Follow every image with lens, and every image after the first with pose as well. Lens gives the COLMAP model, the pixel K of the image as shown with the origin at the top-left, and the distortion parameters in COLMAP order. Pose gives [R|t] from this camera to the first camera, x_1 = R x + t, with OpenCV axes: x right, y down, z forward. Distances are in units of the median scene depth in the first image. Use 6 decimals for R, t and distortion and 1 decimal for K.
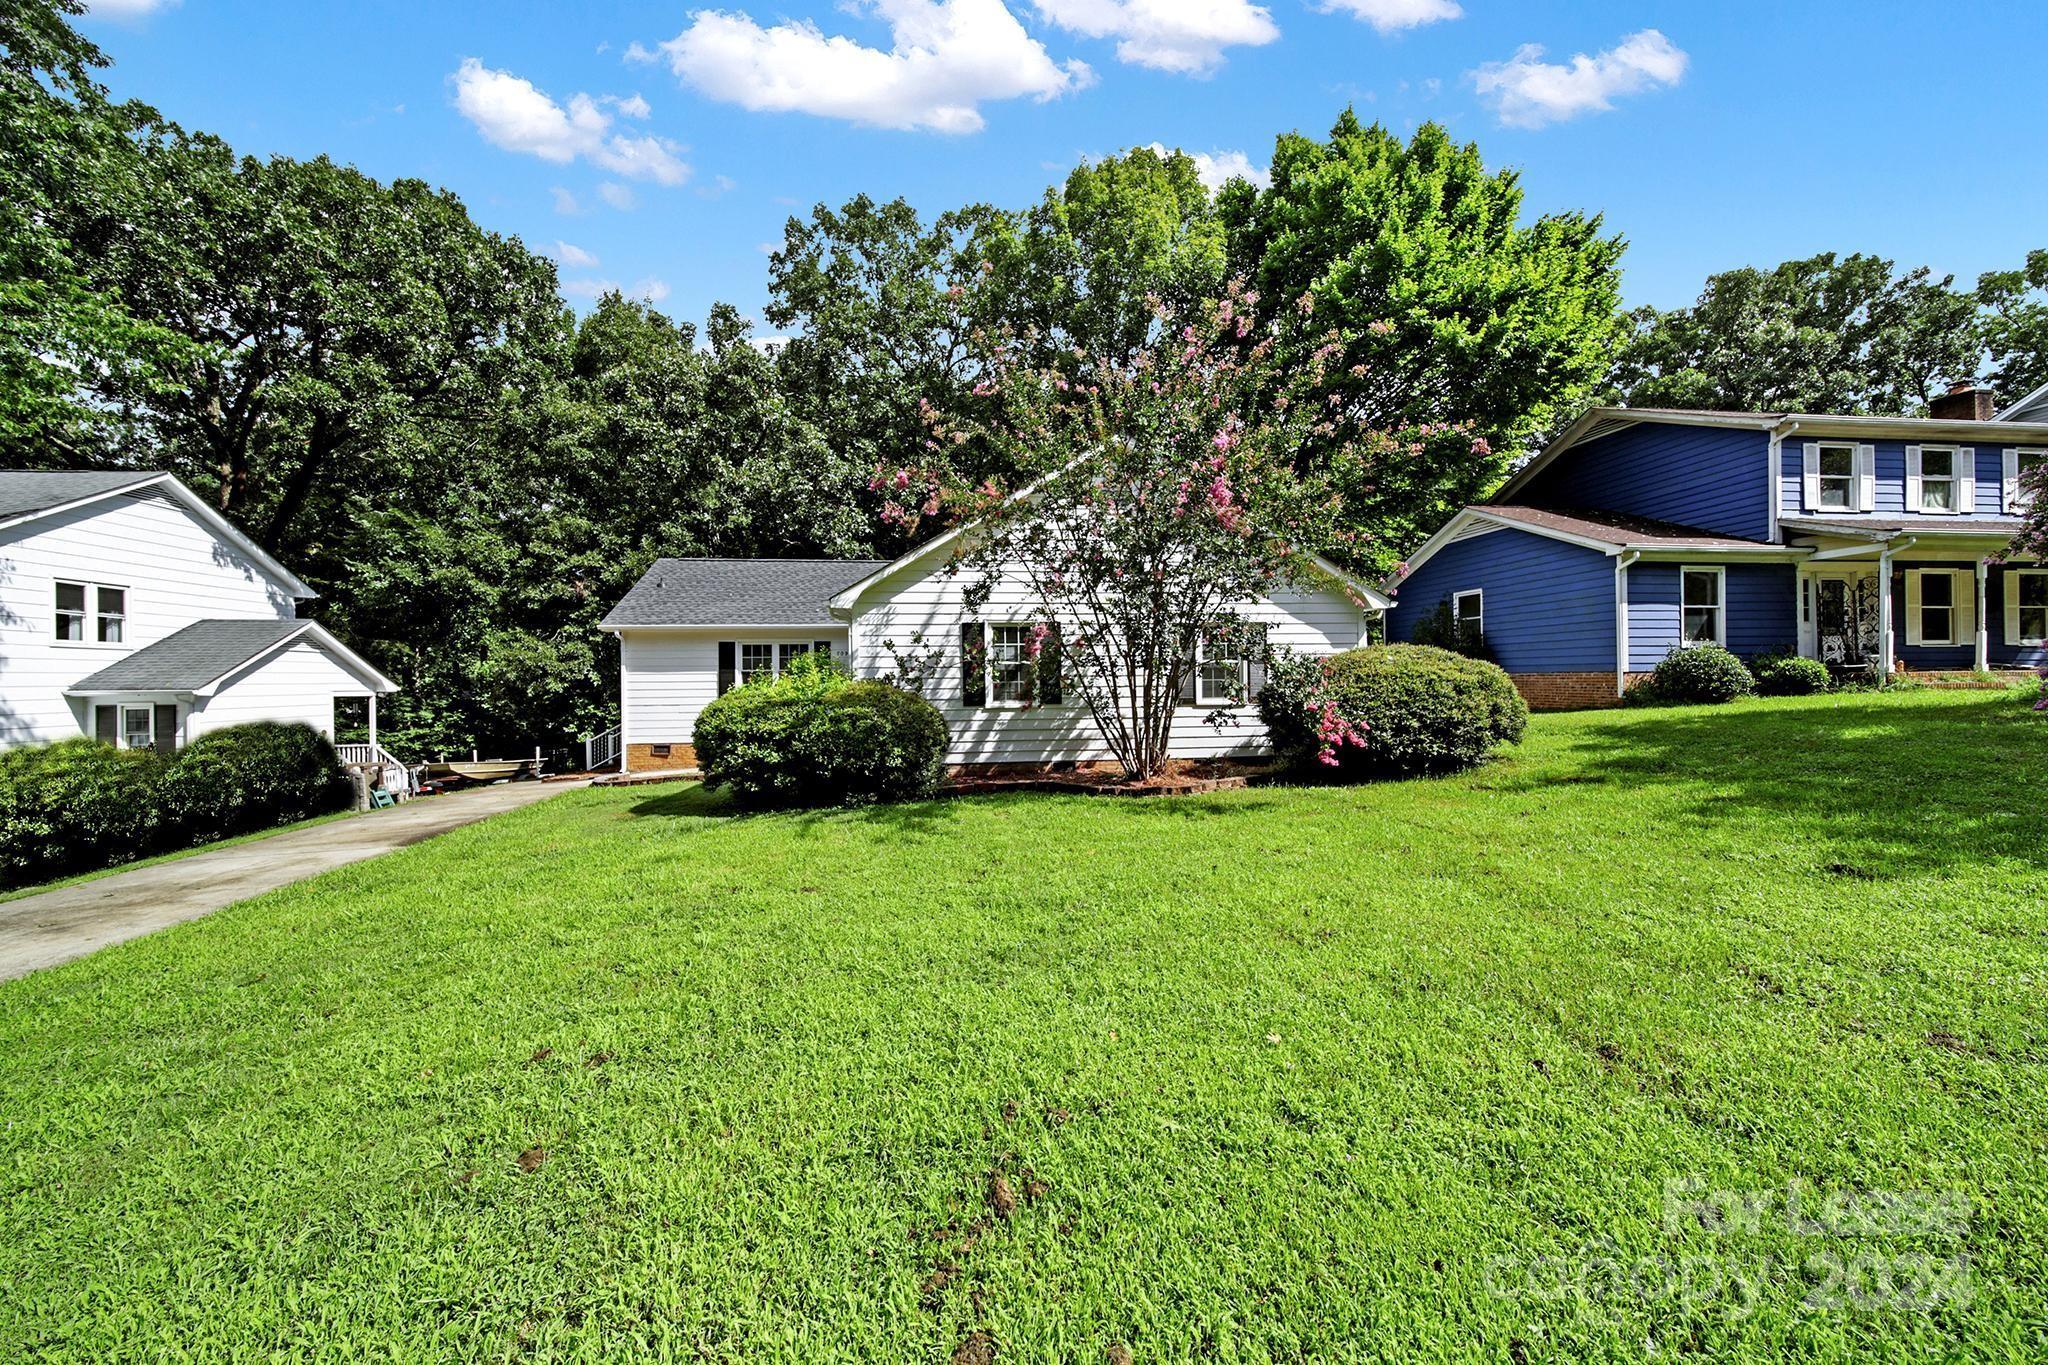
lens RADIAL K [[756.5, 0, 1017.0], [0, 756.5, 687.6], [0, 0, 1]] dist [-0.002235, -0.000767]
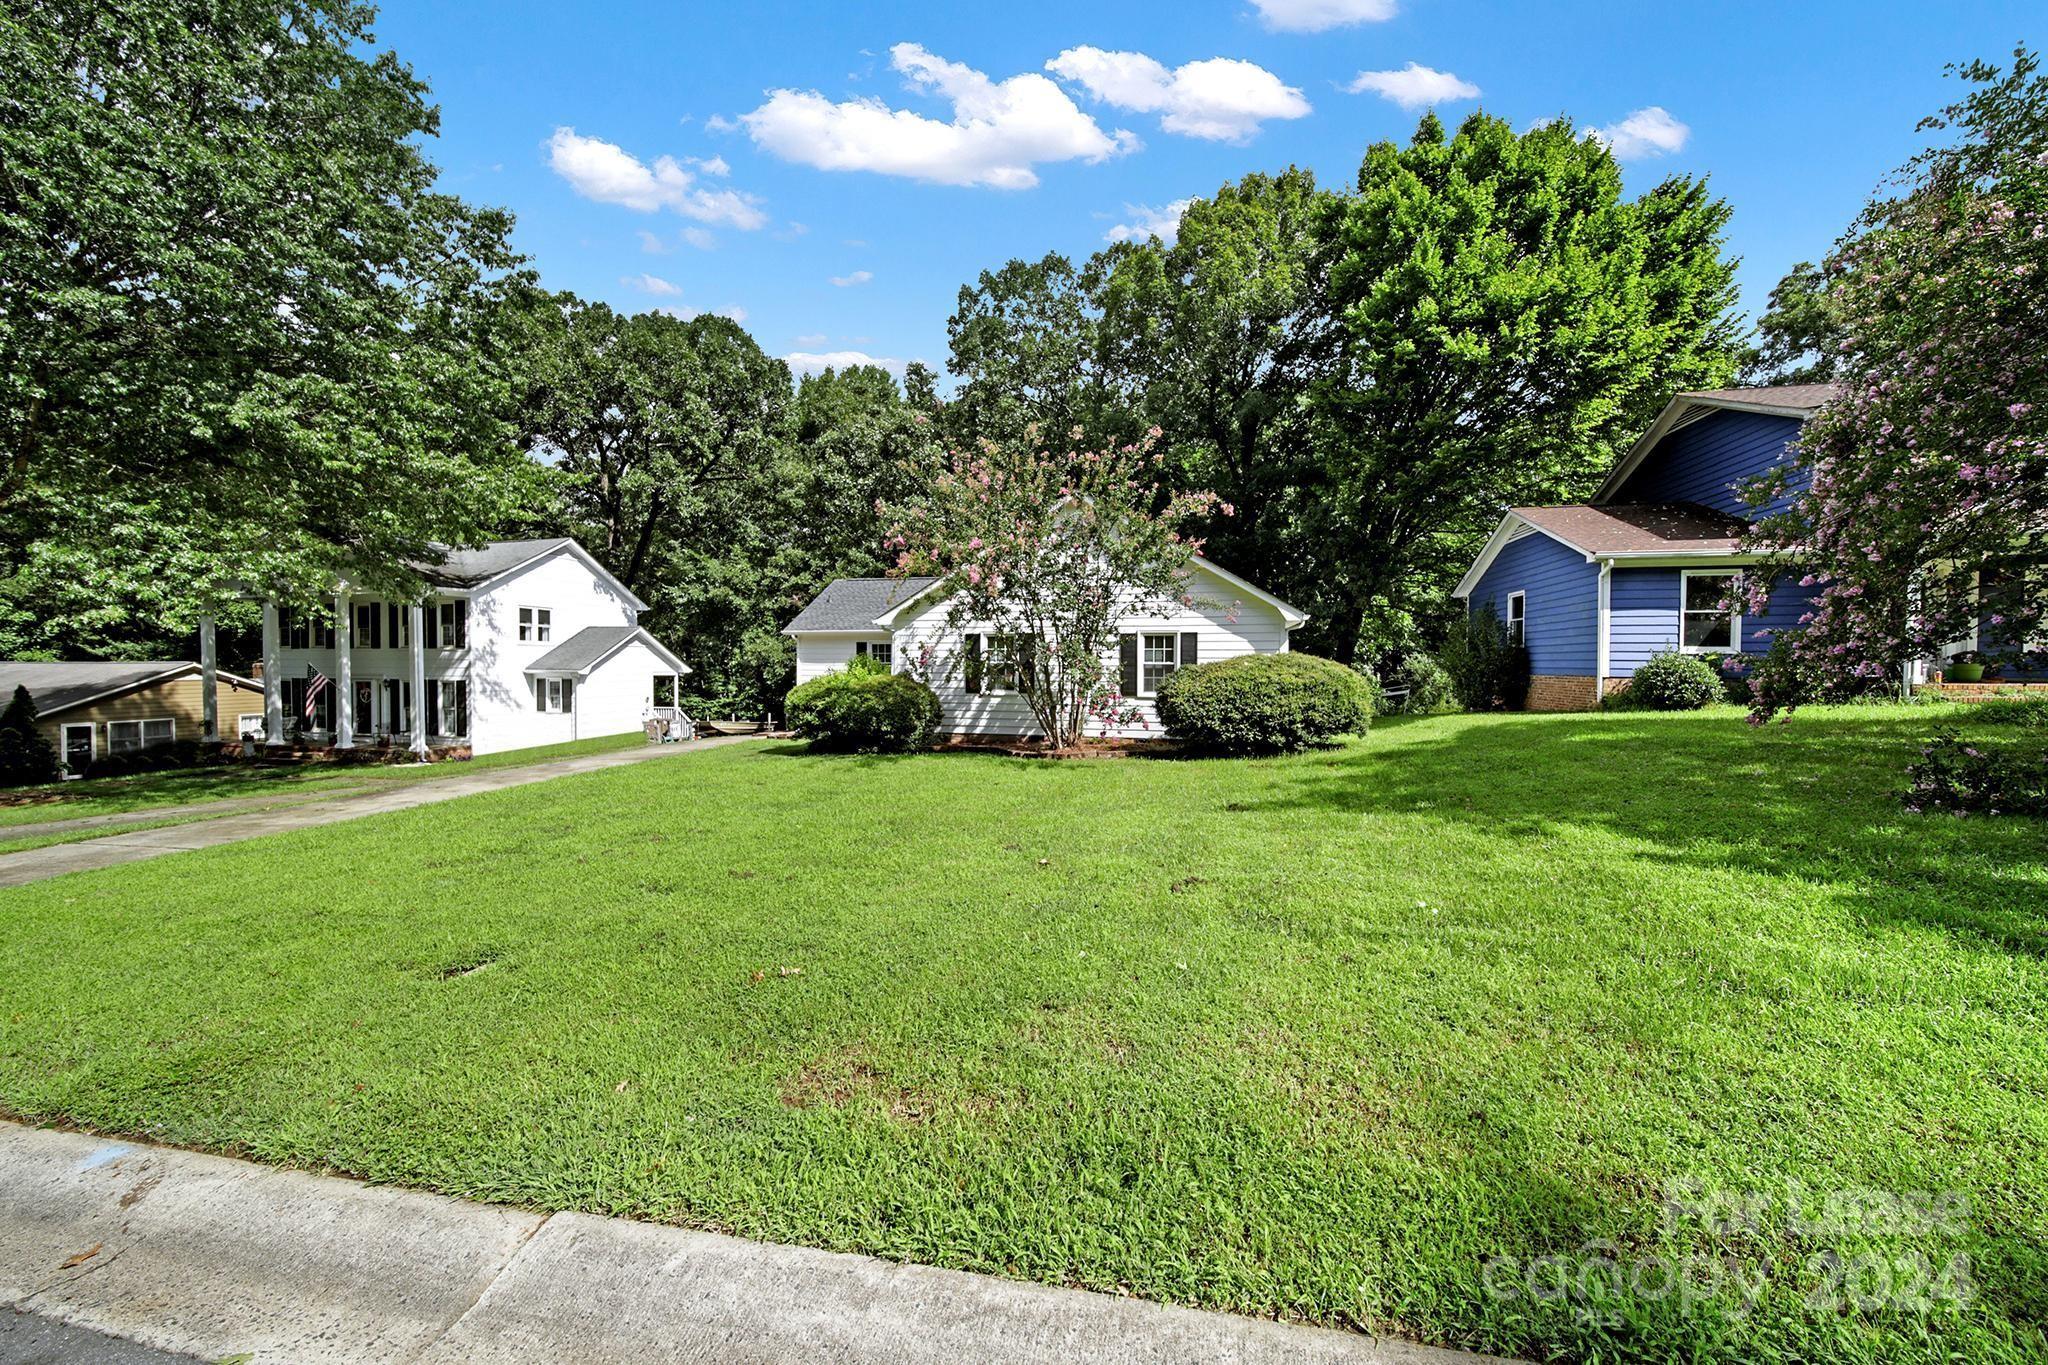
lens RADIAL K [[803.5, 0, 1025.8], [0, 803.5, 688.2], [0, 0, 1]] dist [0.000391, -0.000007]
pose [[0.930025, 0.025246, -0.366629, 0.434292], [-0.016990, 0.999525, 0.025730, -0.018479], [0.367104, -0.017700, 0.930011, -0.264919]]
